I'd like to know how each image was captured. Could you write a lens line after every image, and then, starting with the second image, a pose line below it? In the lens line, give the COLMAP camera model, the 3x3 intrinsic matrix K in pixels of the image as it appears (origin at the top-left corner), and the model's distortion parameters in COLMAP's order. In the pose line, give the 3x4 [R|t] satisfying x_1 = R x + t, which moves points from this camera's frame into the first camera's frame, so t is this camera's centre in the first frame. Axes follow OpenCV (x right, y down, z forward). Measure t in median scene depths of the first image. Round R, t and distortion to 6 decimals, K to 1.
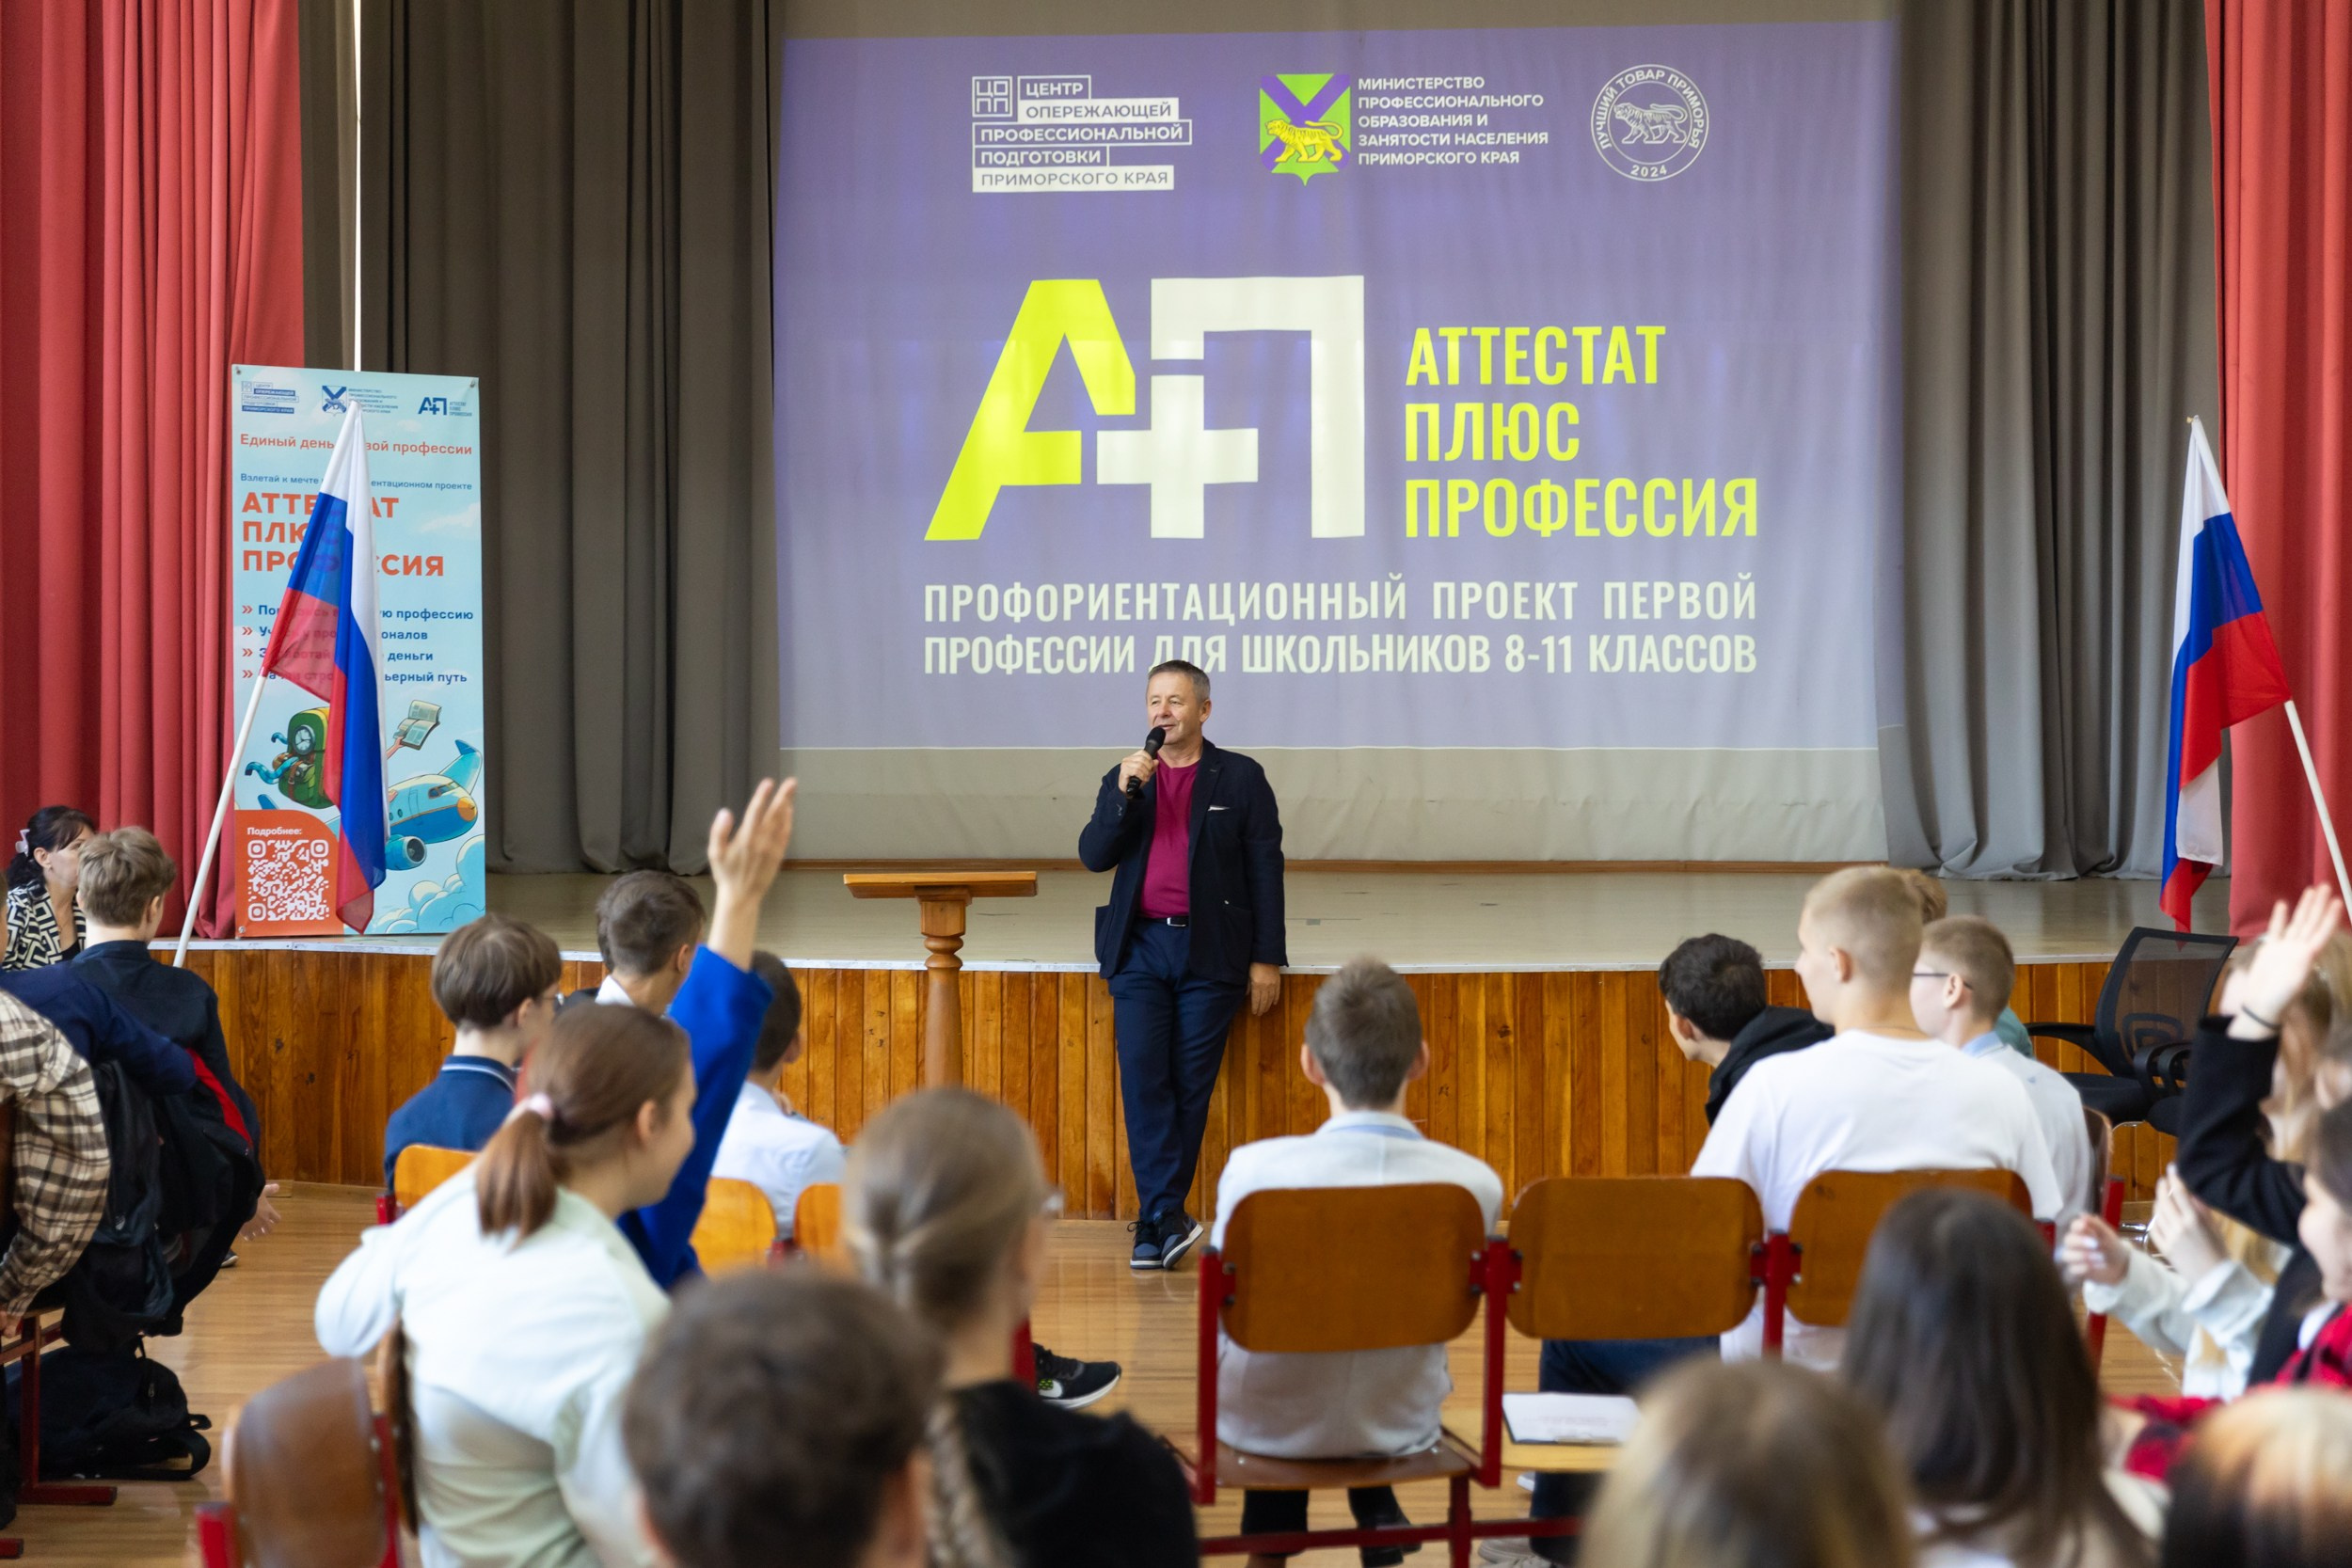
lens RADIAL K [[3617.1, 0, 1176.0], [0, 3617.1, 784.0], [0, 0, 1]] dist [0.031438, -0.117846]
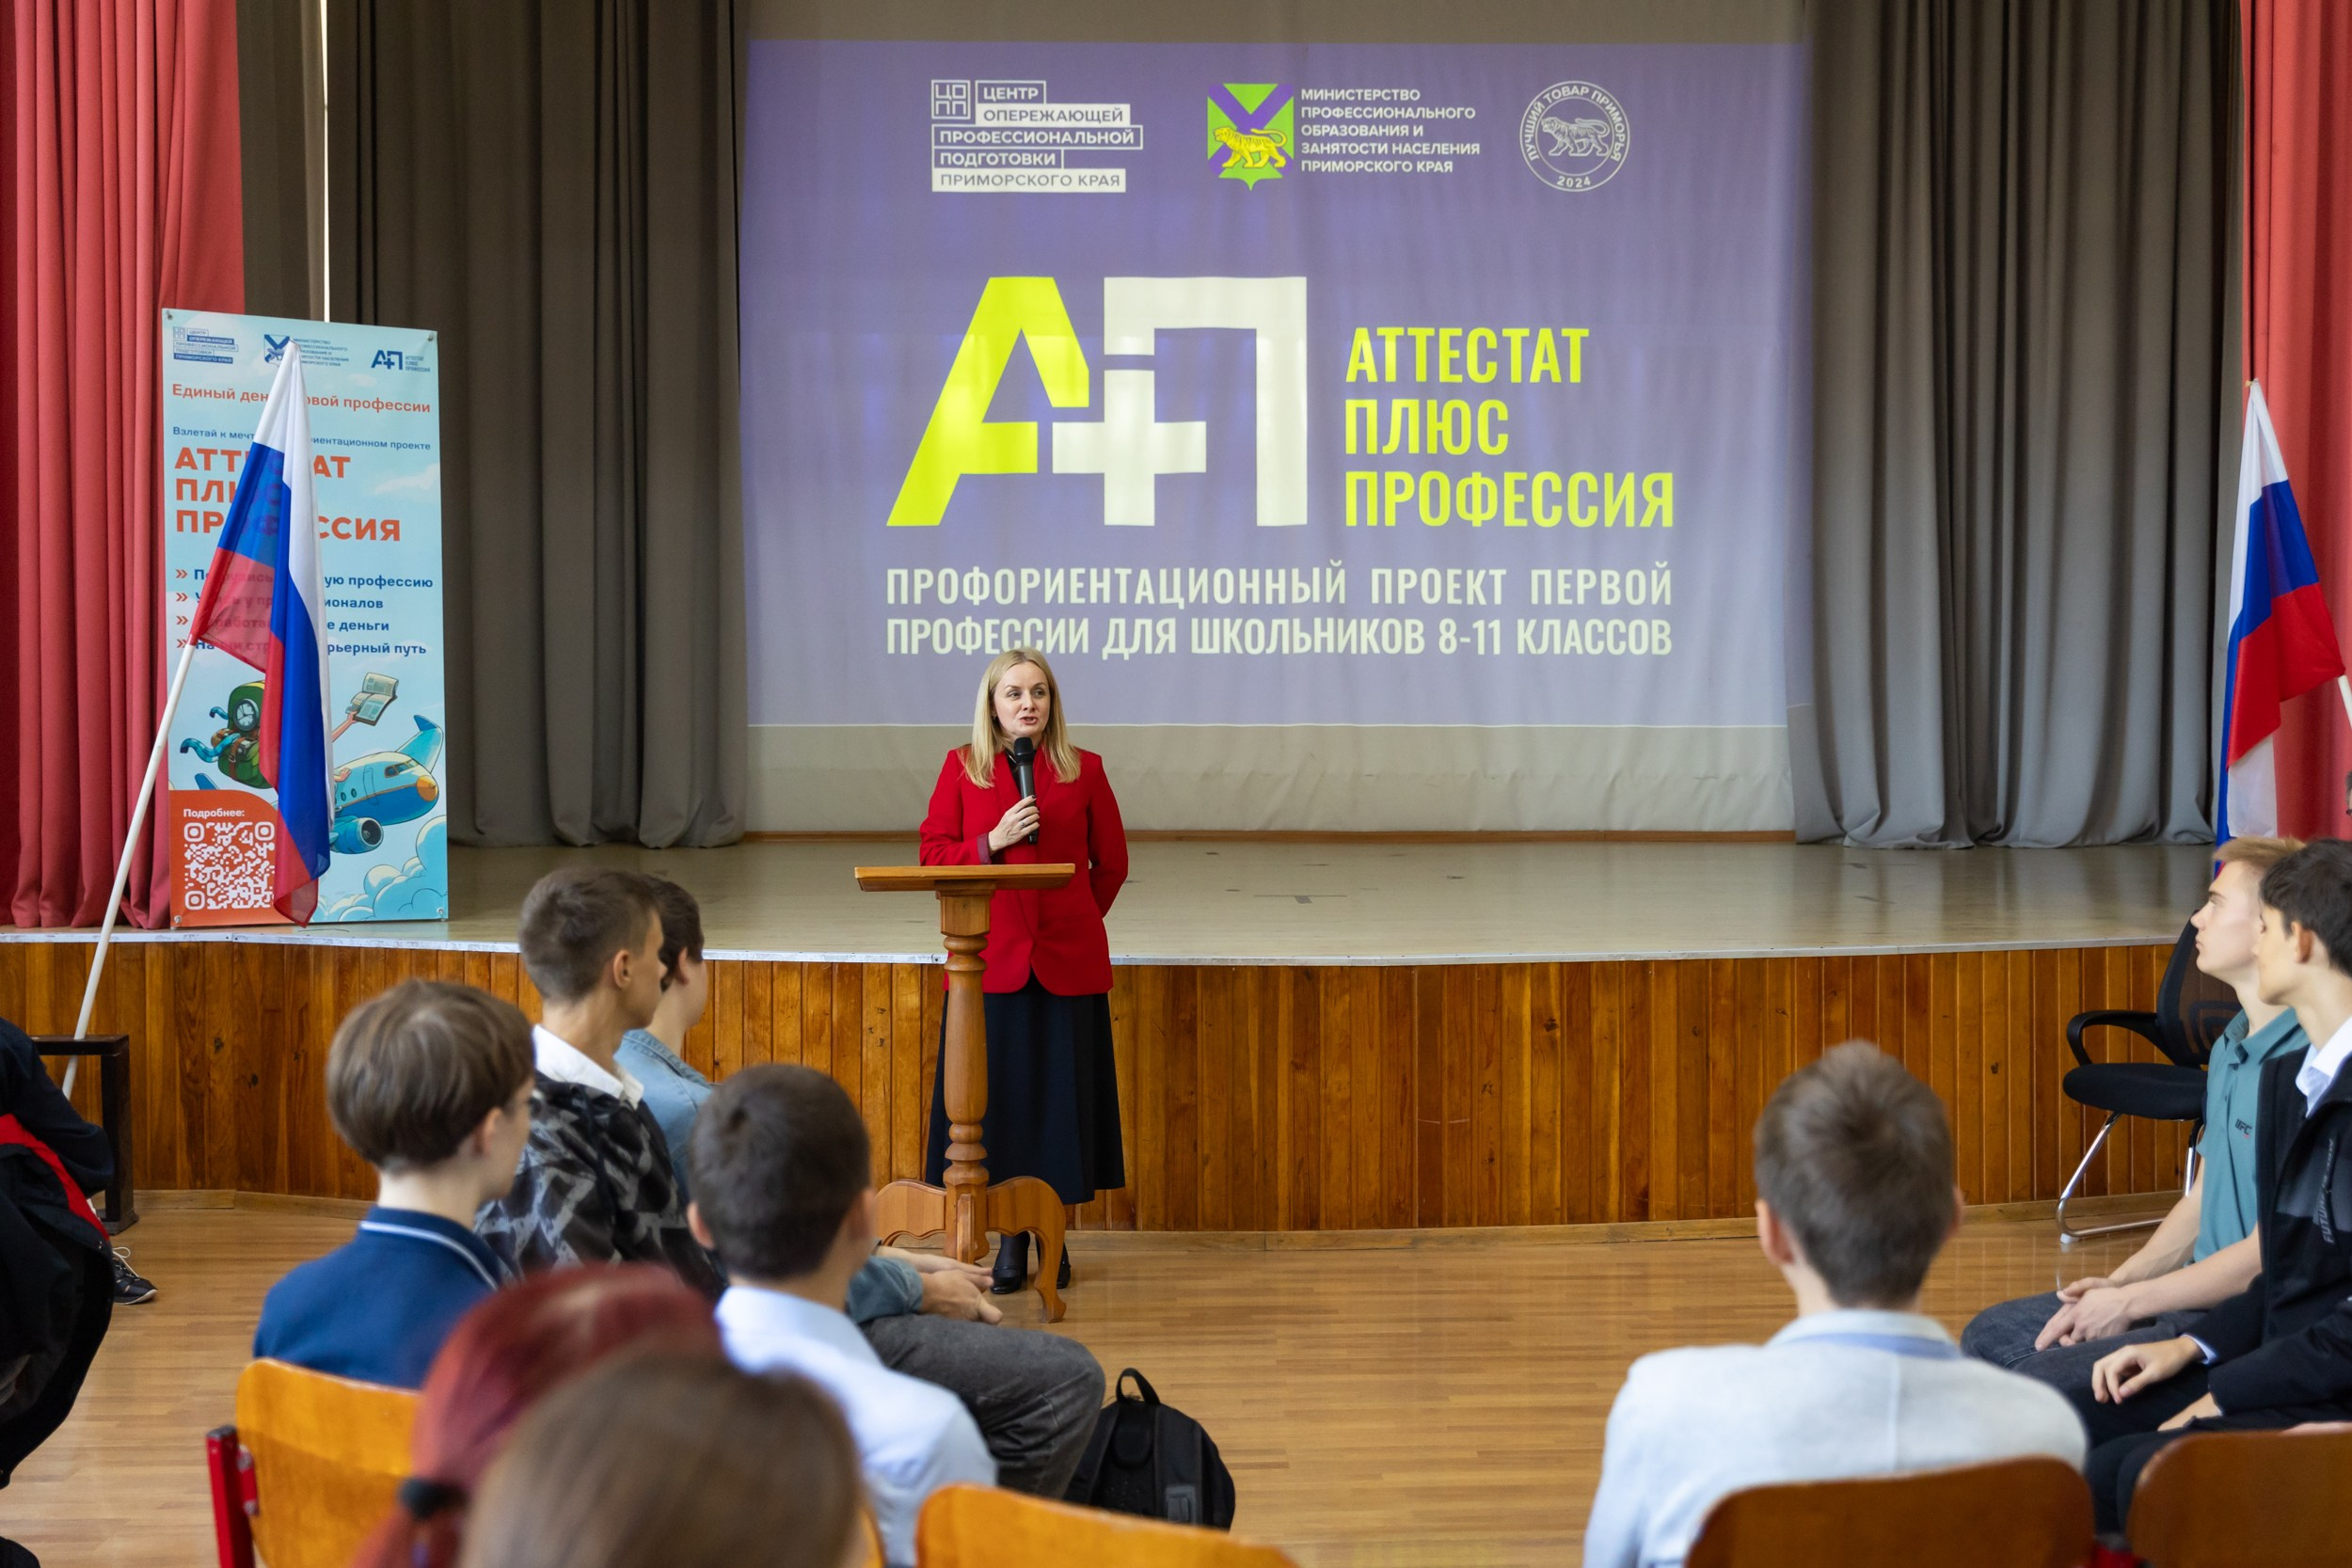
lens RADIAL K [[2764.1, 0, 1269.1], [0, 2764.1, 807.5], [0, 0, 1]] dist [0.015116, -0.018734]
pose [[0.996053, -0.002321, 0.088735, -0.030862], [0.000642, 0.999820, 0.018949, -0.001222], [-0.088763, -0.018817, 0.995875, 0.196216]]
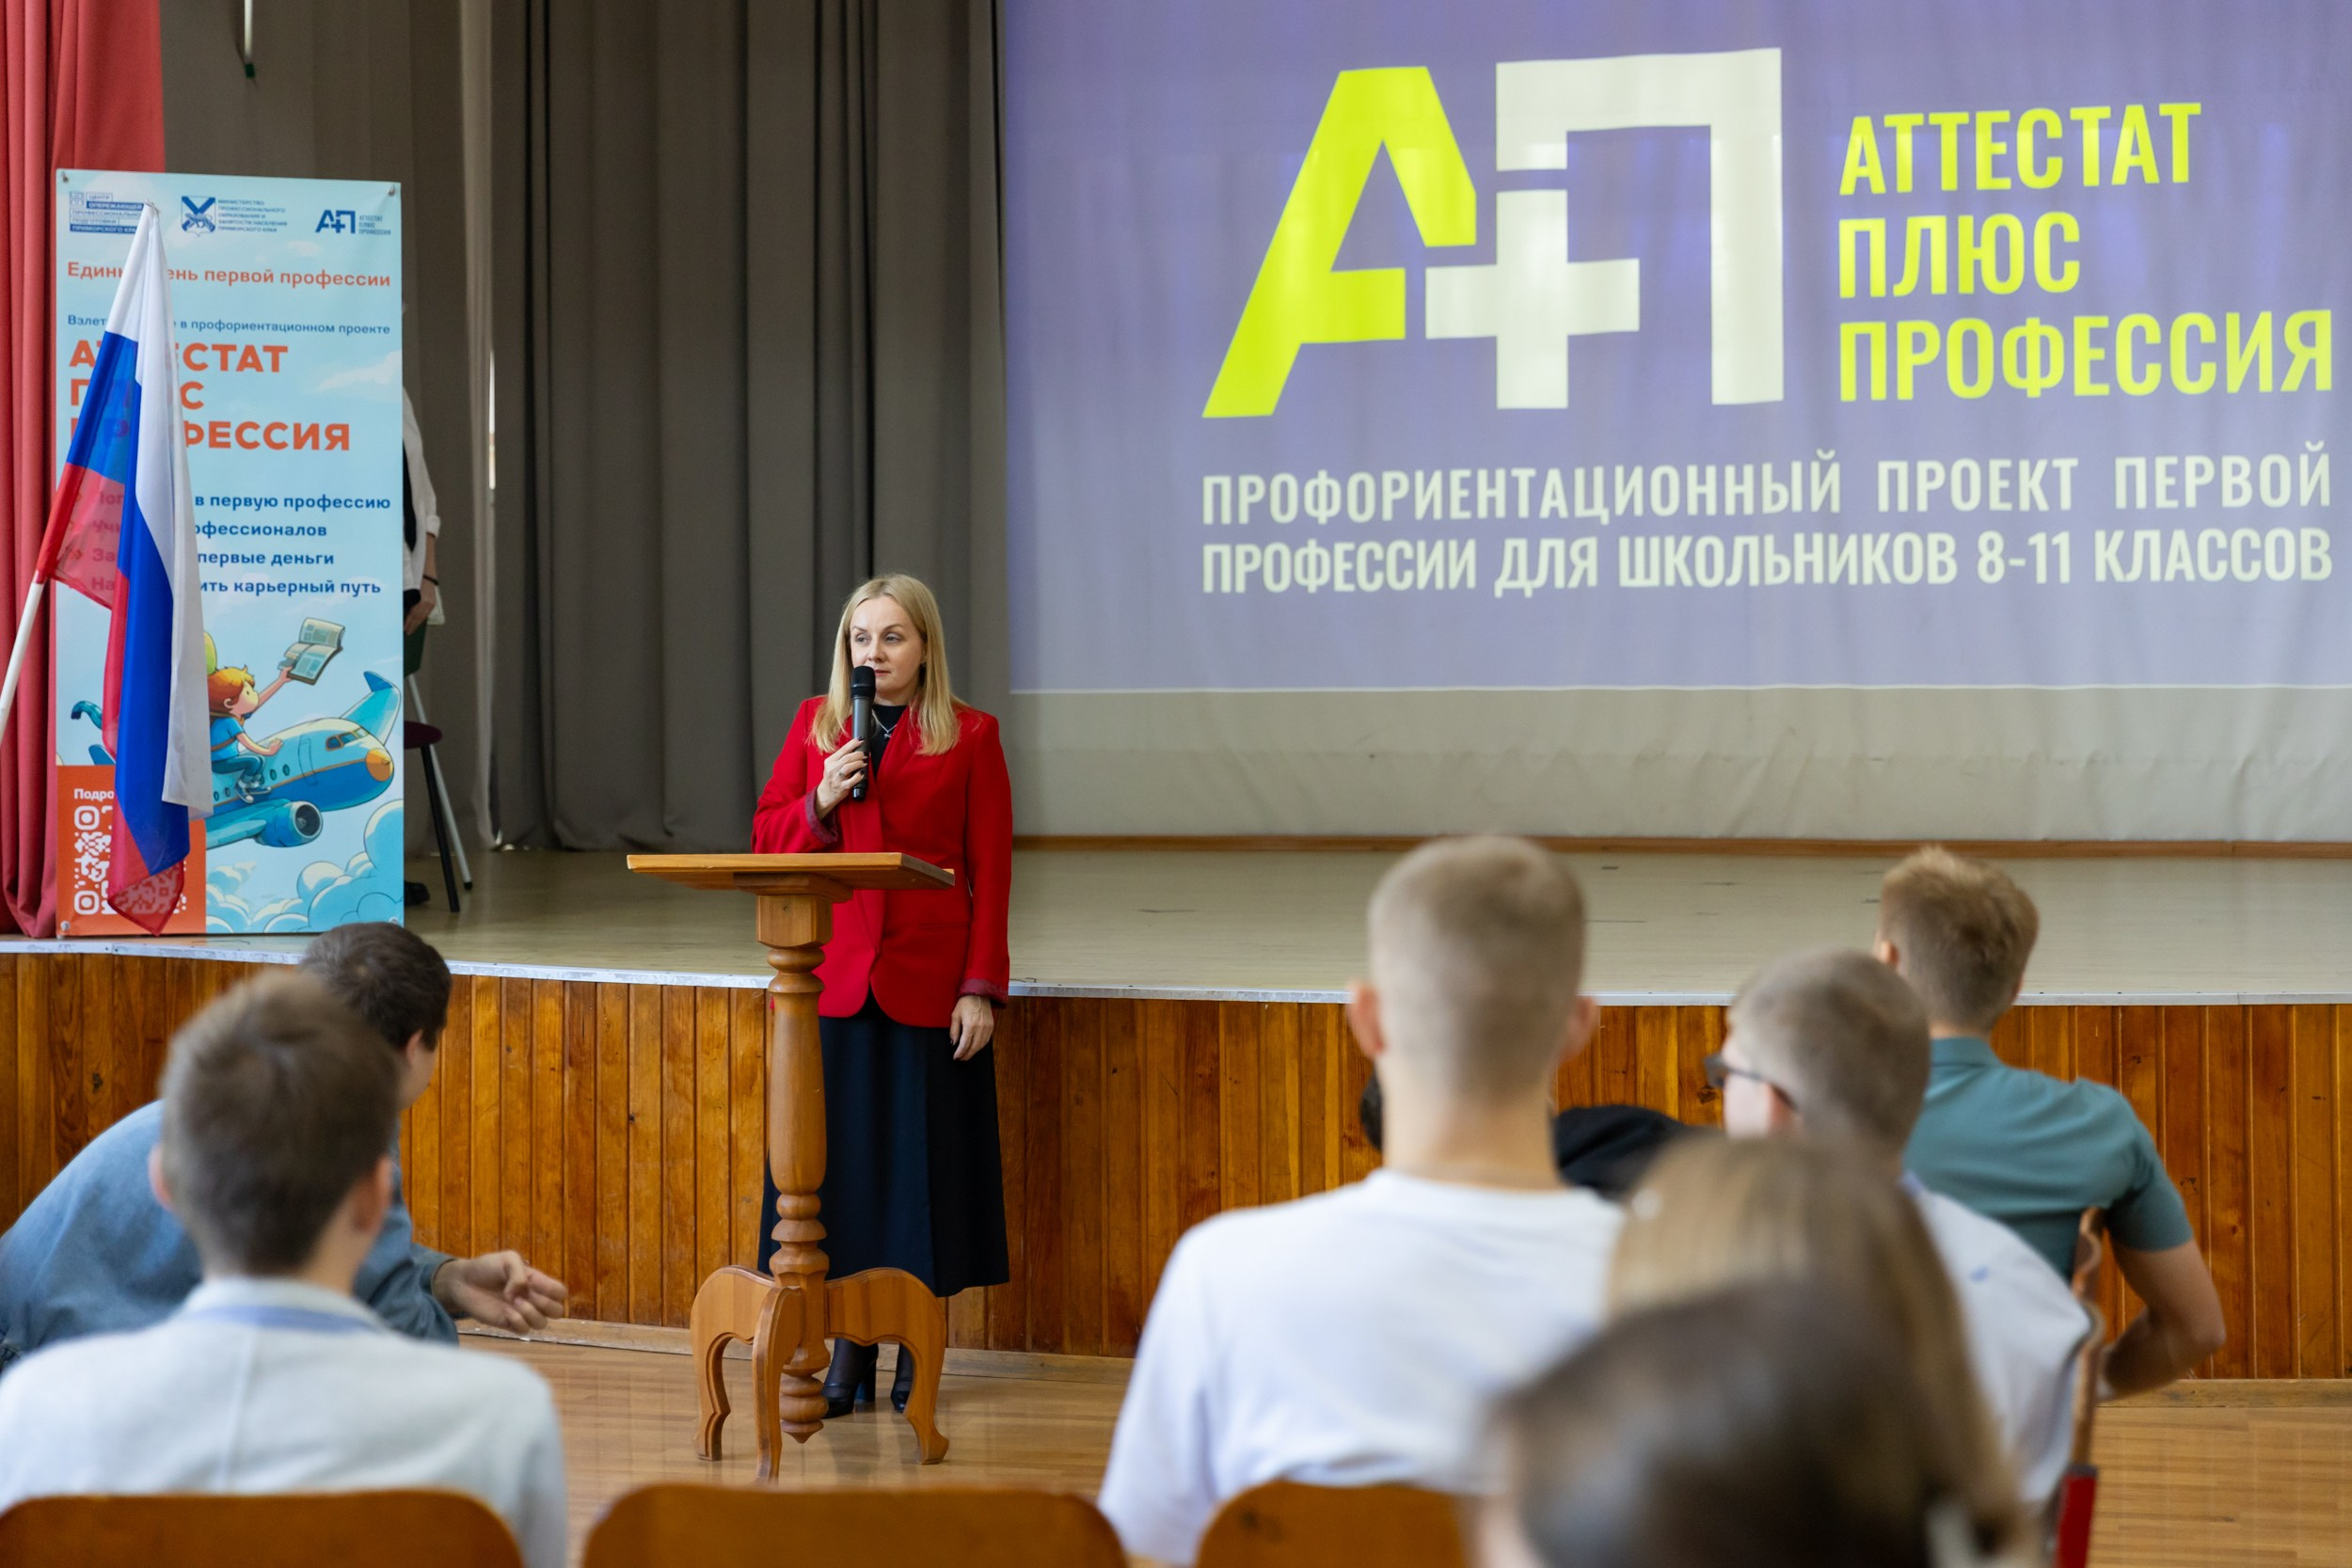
lens RADIAL K [[4030.4, 0, 1185.0], [0, 4030.4, 771.1], [0, 0, 1]] dist [0.005325, 0.010286]
pose [[0.979626, -0.000311, -0.200832, 0.098148], [0.001072, 0.999993, 0.003683, 0.003988], [0.200829, -0.003823, 0.979619, 0.169126]]
